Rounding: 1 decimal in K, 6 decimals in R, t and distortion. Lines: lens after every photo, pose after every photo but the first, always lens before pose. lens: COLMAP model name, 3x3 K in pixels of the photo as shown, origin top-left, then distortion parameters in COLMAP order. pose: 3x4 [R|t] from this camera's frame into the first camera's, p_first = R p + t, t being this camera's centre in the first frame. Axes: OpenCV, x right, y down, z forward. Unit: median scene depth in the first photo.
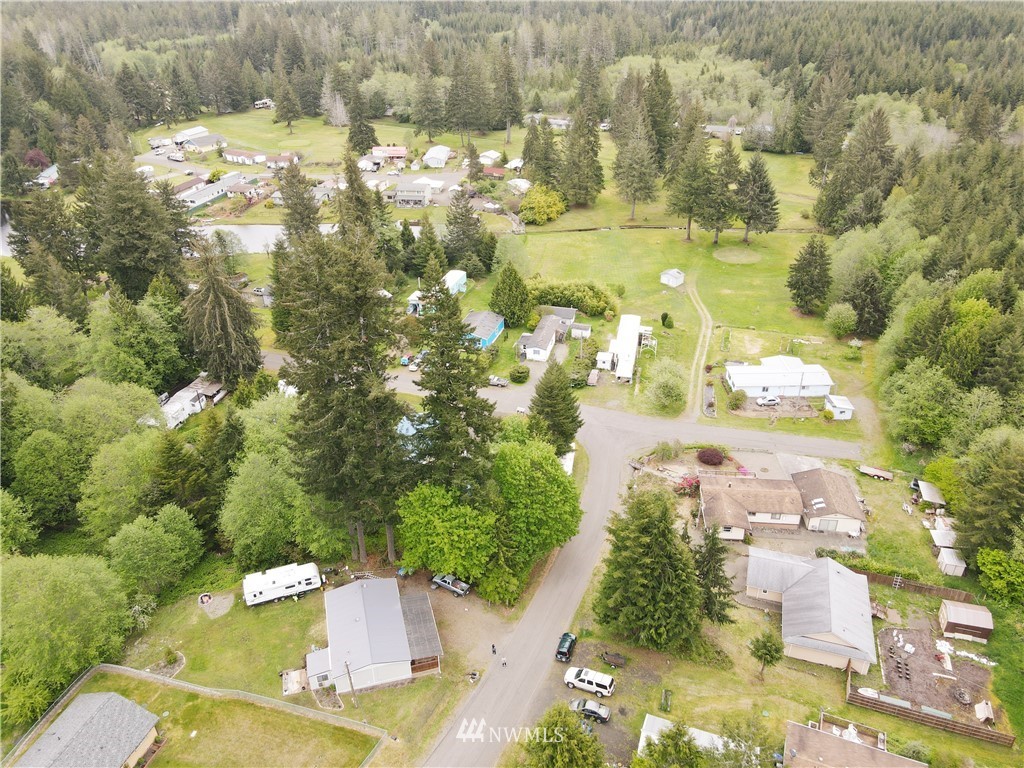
lens RADIAL K [[747.2, 0, 512.0], [0, 747.2, 384.0], [0, 0, 1]] dist [0.019109, 0.001271]
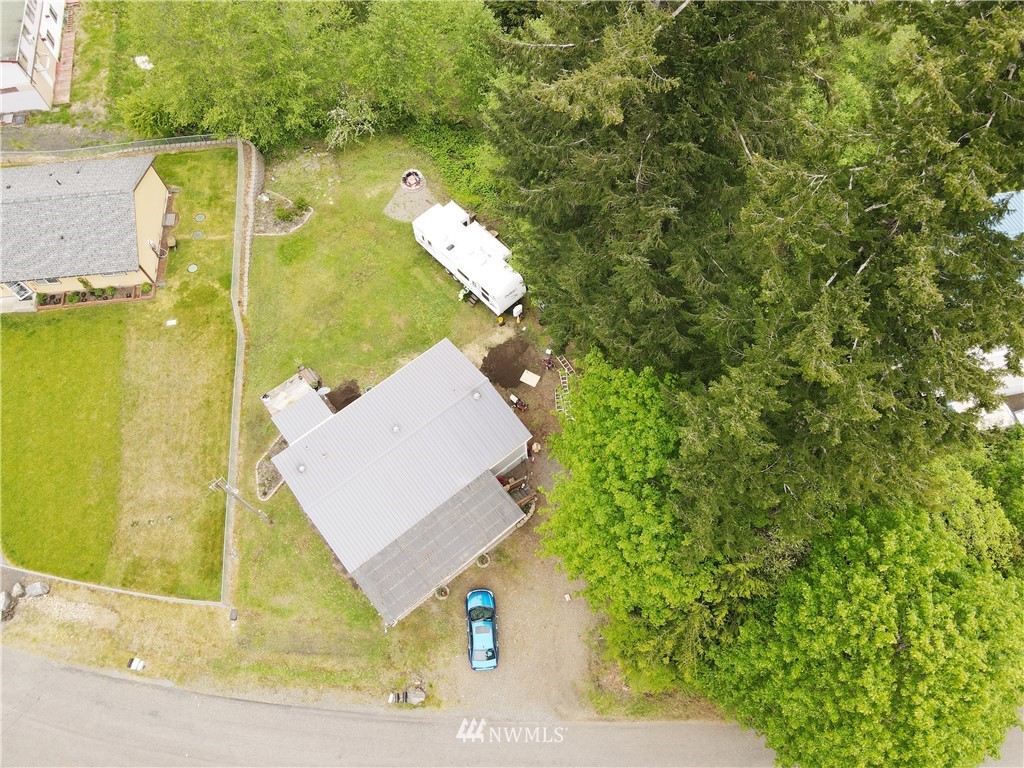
lens RADIAL K [[747.2, 0, 512.0], [0, 747.2, 384.0], [0, 0, 1]] dist [0.019109, 0.001271]
pose [[0.392367, 0.829900, -0.396628, 0.002185], [-0.442916, 0.548392, 0.709290, -0.068883], [0.806147, -0.102629, 0.582747, 0.533060]]
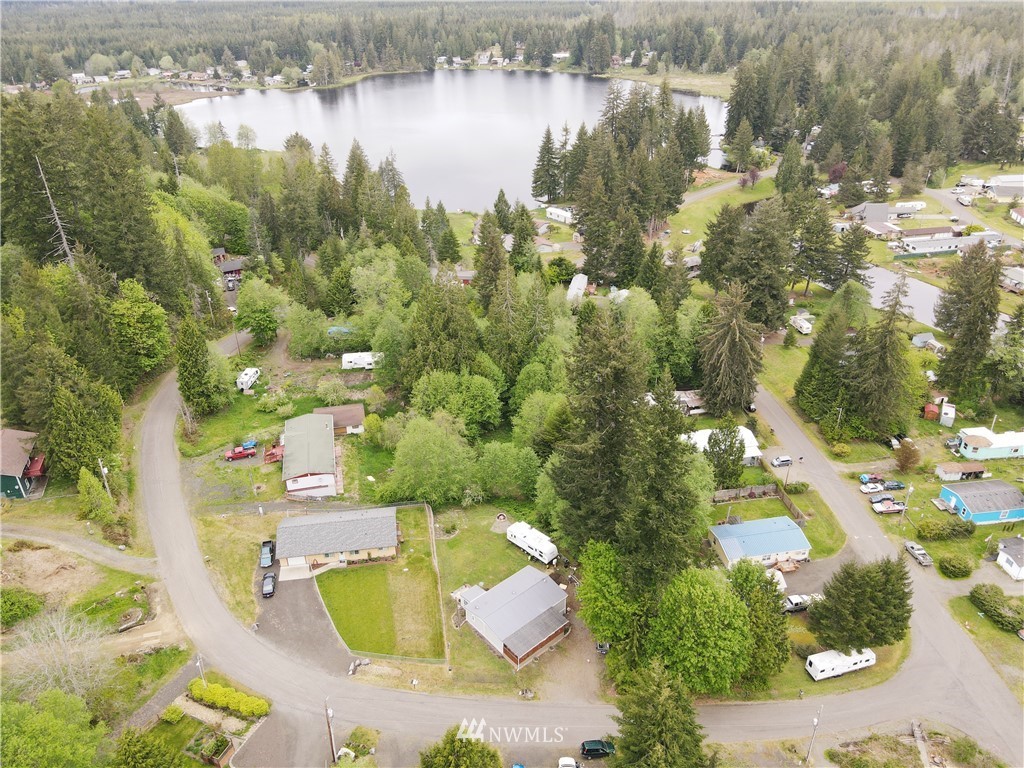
lens RADIAL K [[747.2, 0, 512.0], [0, 747.2, 384.0], [0, 0, 1]] dist [0.019109, 0.001271]
pose [[0.435457, 0.451442, -0.778830, 0.432781], [-0.448423, 0.858966, 0.247171, -0.210673], [0.780573, 0.241613, 0.576480, 0.123241]]
